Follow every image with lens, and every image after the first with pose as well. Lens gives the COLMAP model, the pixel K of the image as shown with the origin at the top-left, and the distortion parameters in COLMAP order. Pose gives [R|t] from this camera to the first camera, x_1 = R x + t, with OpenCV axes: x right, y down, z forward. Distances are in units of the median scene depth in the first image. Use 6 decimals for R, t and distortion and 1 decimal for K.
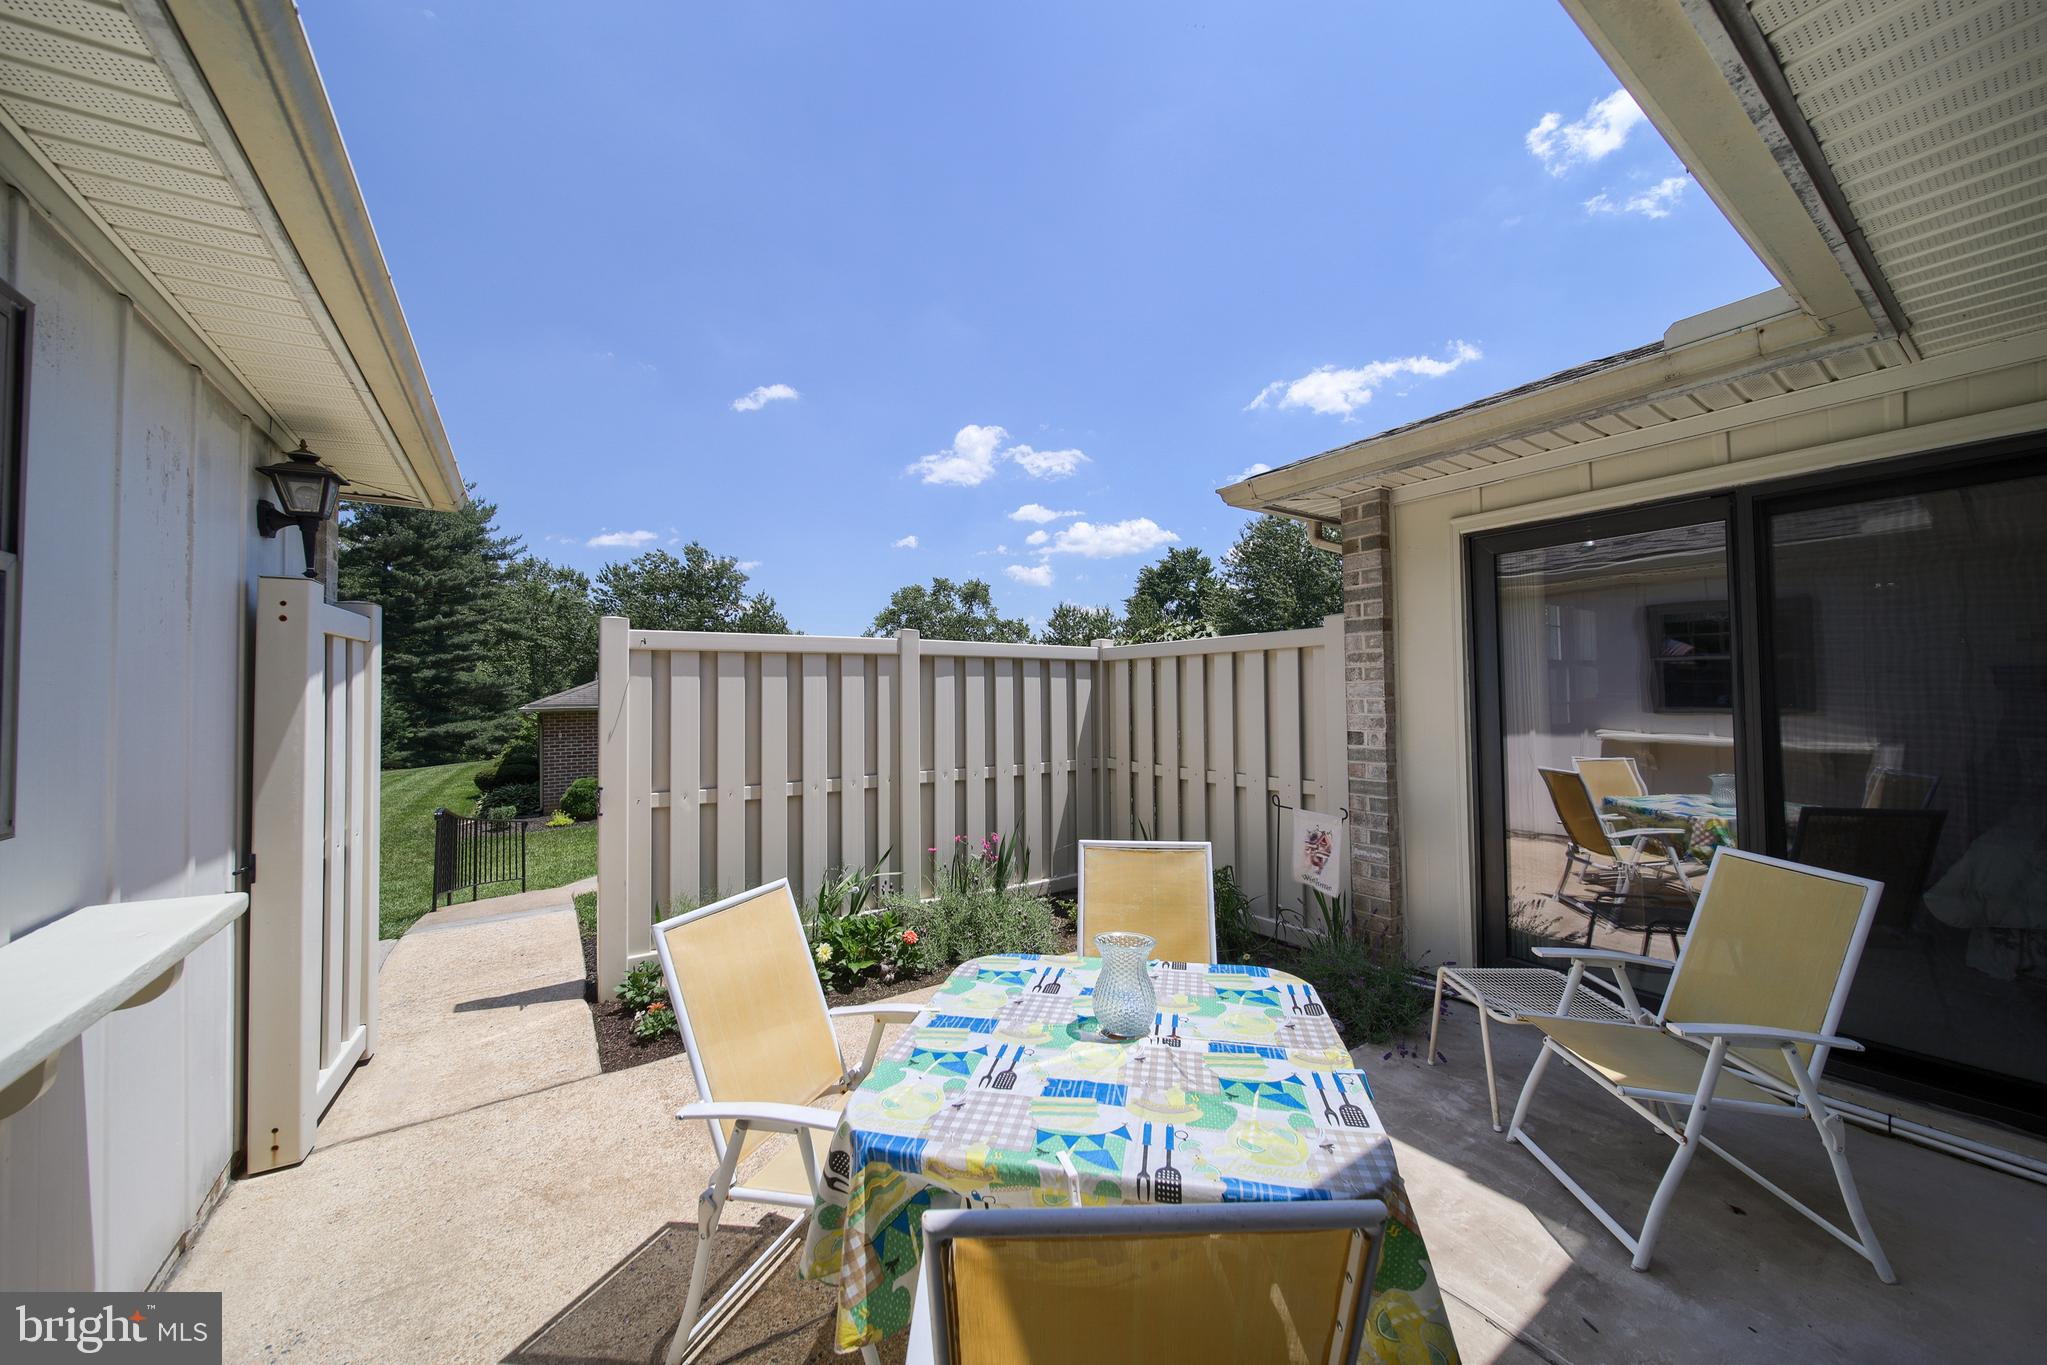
lens RADIAL K [[722.3, 0, 1023.1], [0, 722.3, 676.3], [0, 0, 1]] dist [-0.002124, -0.000248]
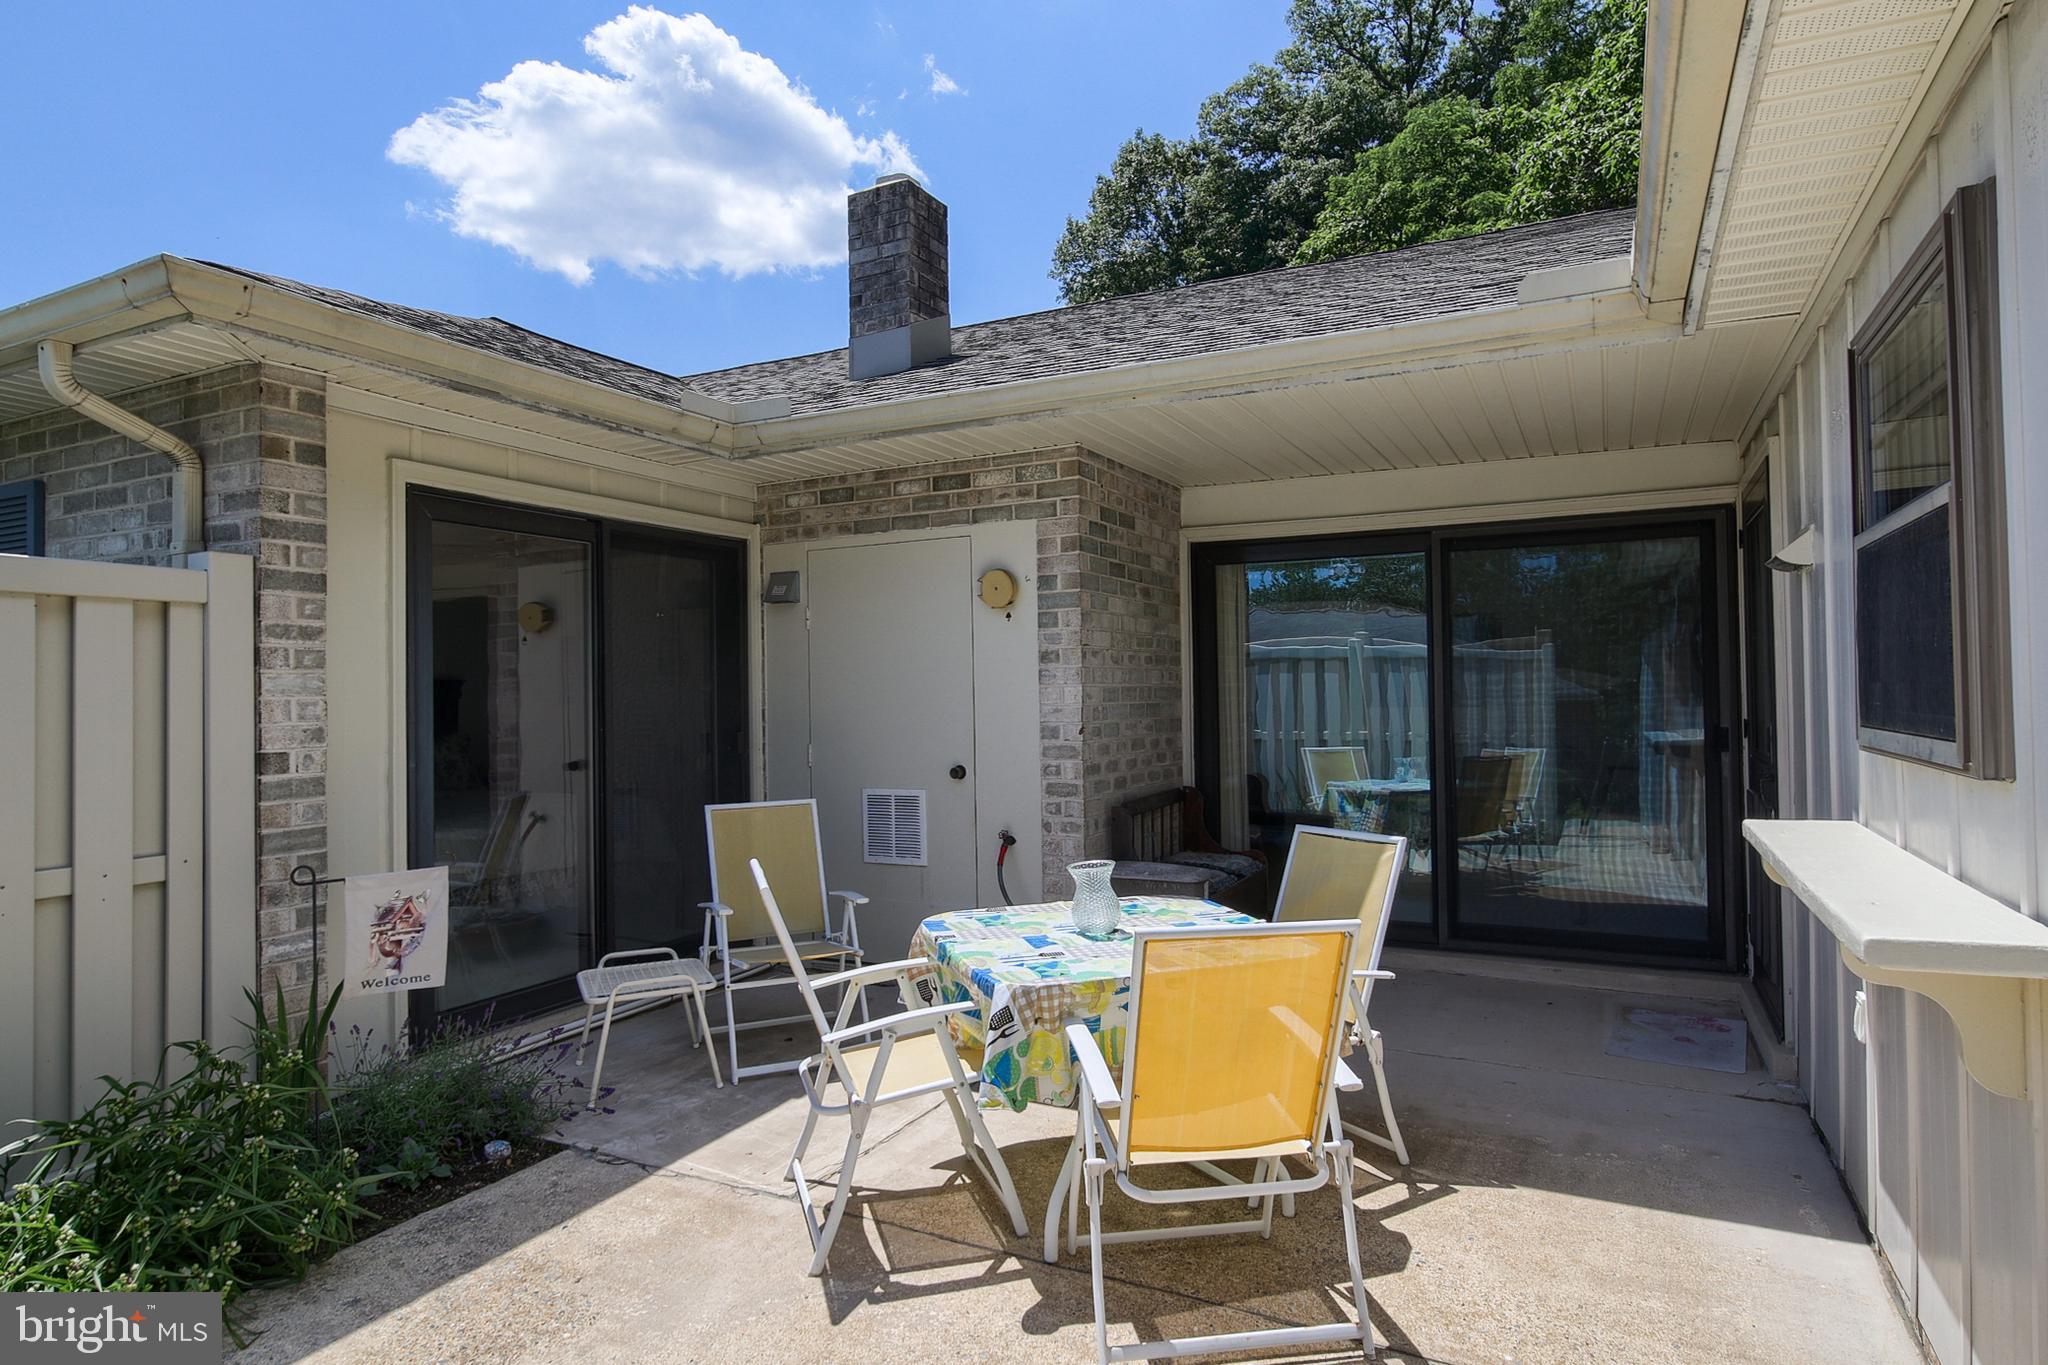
lens RADIAL K [[1160.1, 0, 1024.0], [0, 1160.1, 682.5], [0, 0, 1]] dist [-0.002458, 0.000376]
pose [[-0.489814, 0.028271, 0.871368, -0.710593], [-0.004346, 0.999382, -0.034868, 0.049793], [-0.871816, -0.020865, -0.489389, 0.943852]]
